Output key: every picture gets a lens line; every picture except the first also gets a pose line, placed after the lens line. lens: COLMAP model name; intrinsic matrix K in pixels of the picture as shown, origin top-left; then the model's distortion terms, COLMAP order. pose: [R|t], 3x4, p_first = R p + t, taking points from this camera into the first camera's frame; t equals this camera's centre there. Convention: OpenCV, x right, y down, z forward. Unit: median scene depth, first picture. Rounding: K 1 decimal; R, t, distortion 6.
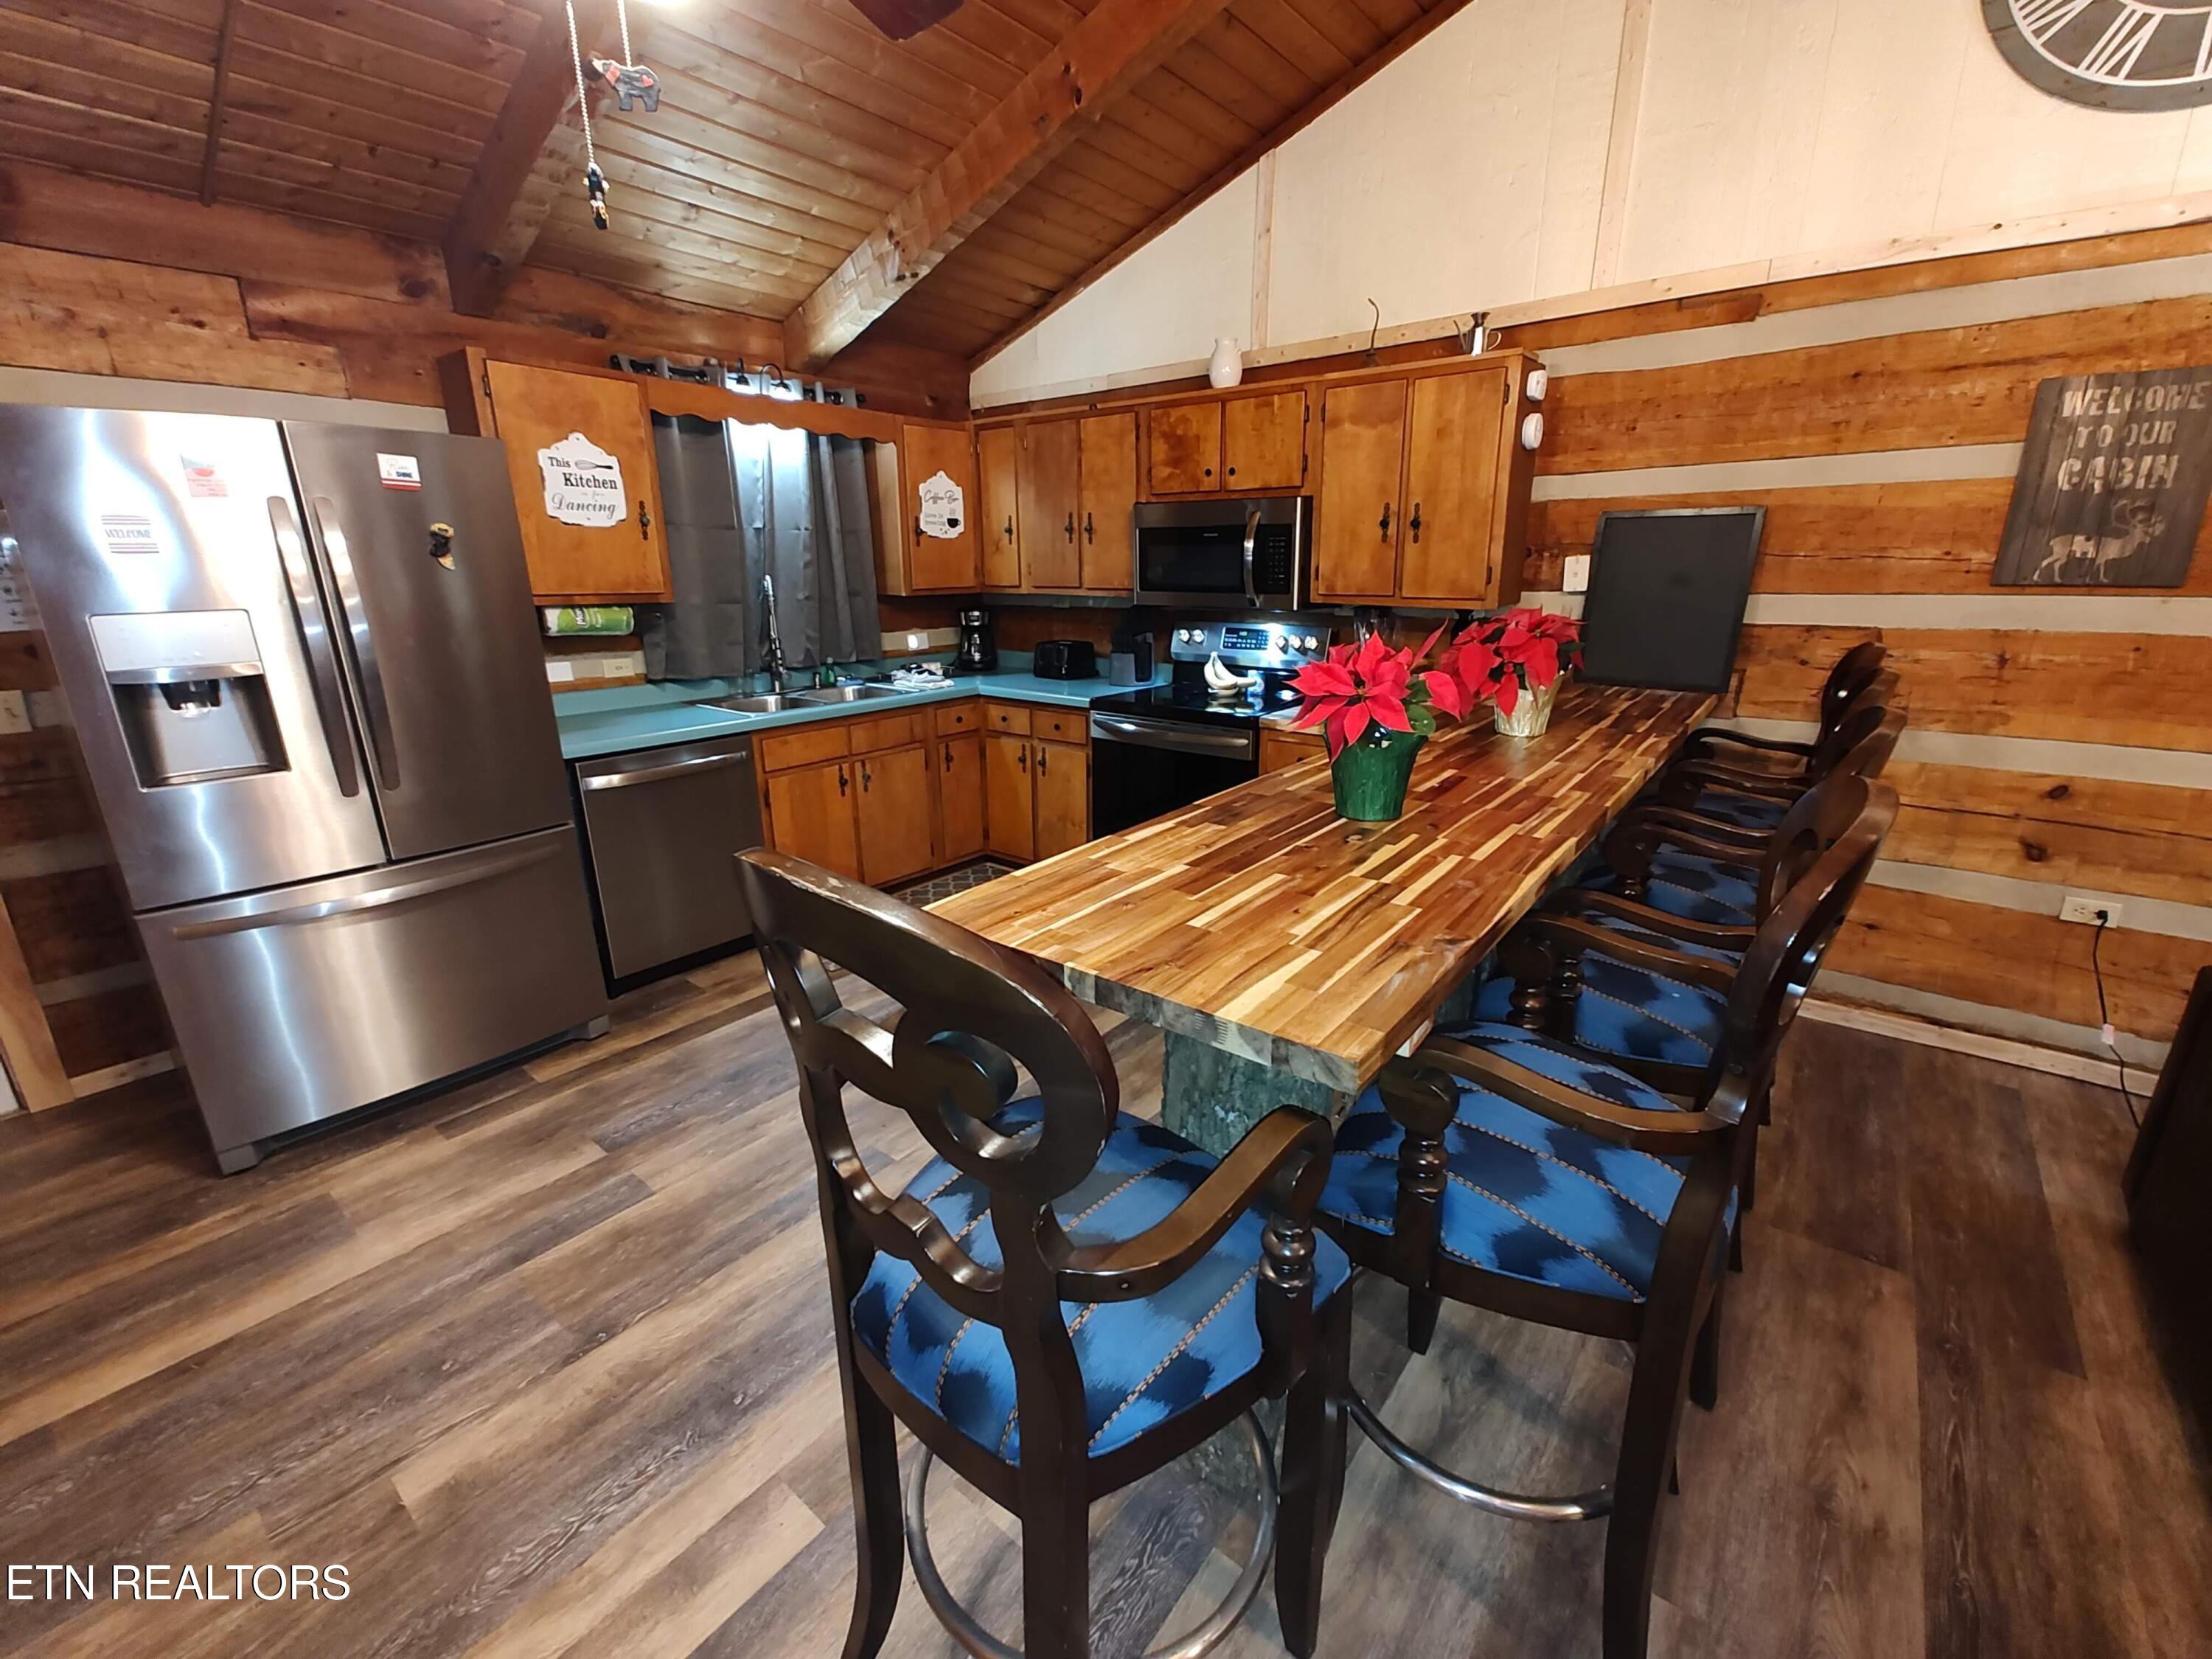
lens RADIAL K [[902.3, 0, 1112.0], [0, 902.3, 805.5], [0, 0, 1]] dist [0.051827, -0.024125]
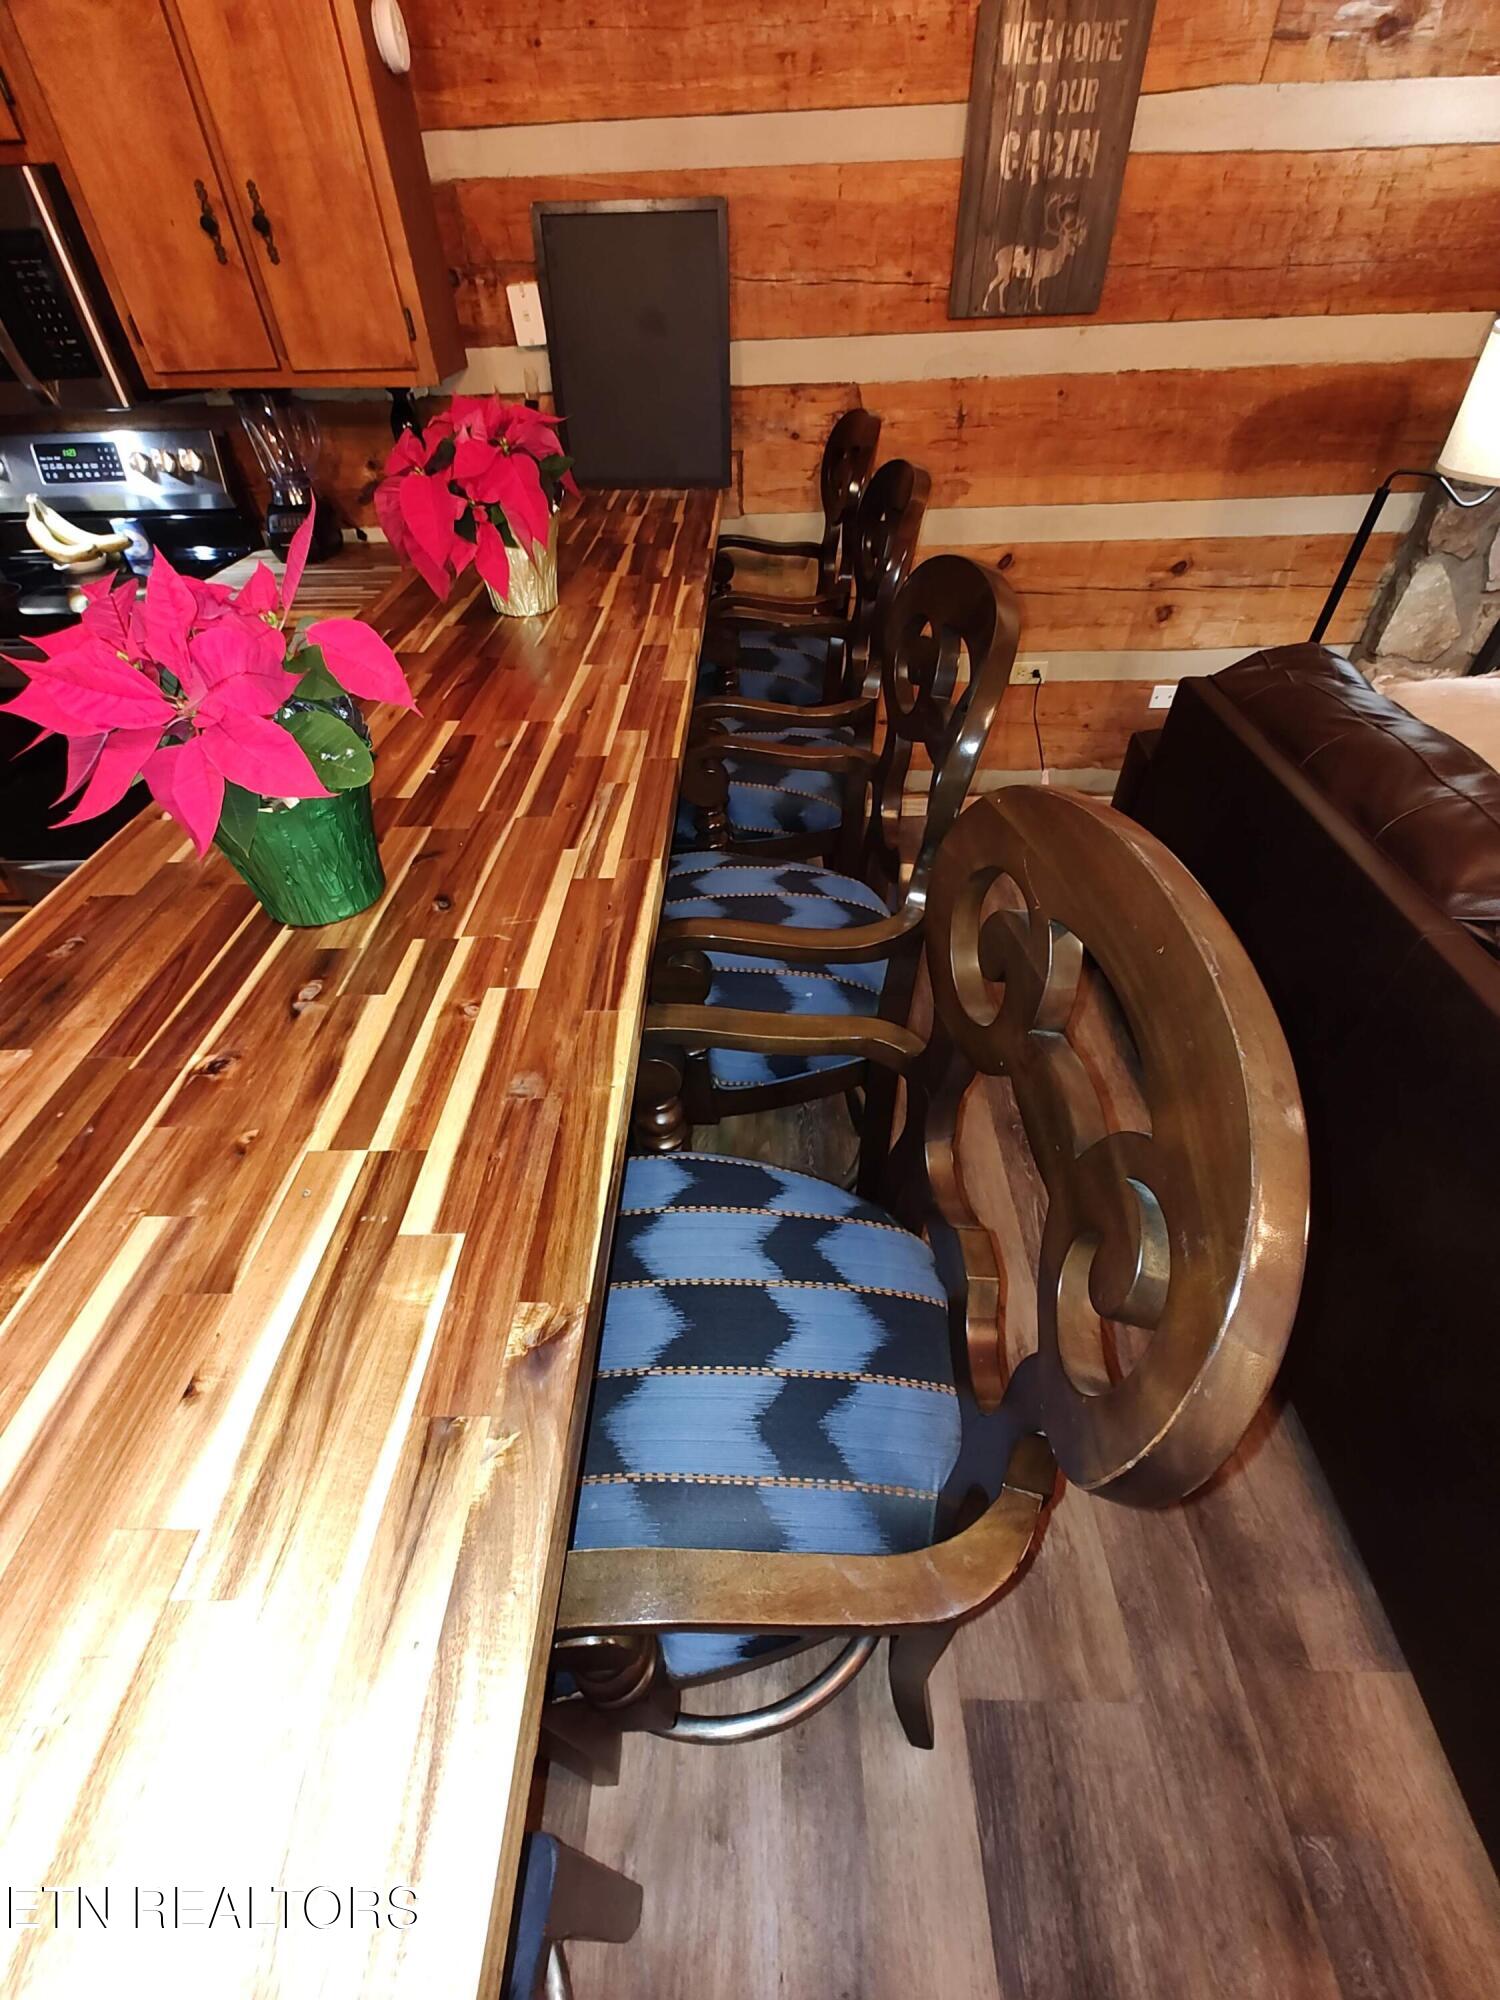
lens RADIAL K [[830.3, 0, 750.0], [0, 830.3, 1000.0], [0, 0, 1]] dist [0.015800, -0.012642]
pose [[0.789997, -0.417888, 0.448637, 0.165574], [0.180824, 0.857994, 0.480779, -0.097457], [-0.585839, -0.298690, 0.753377, 0.317923]]
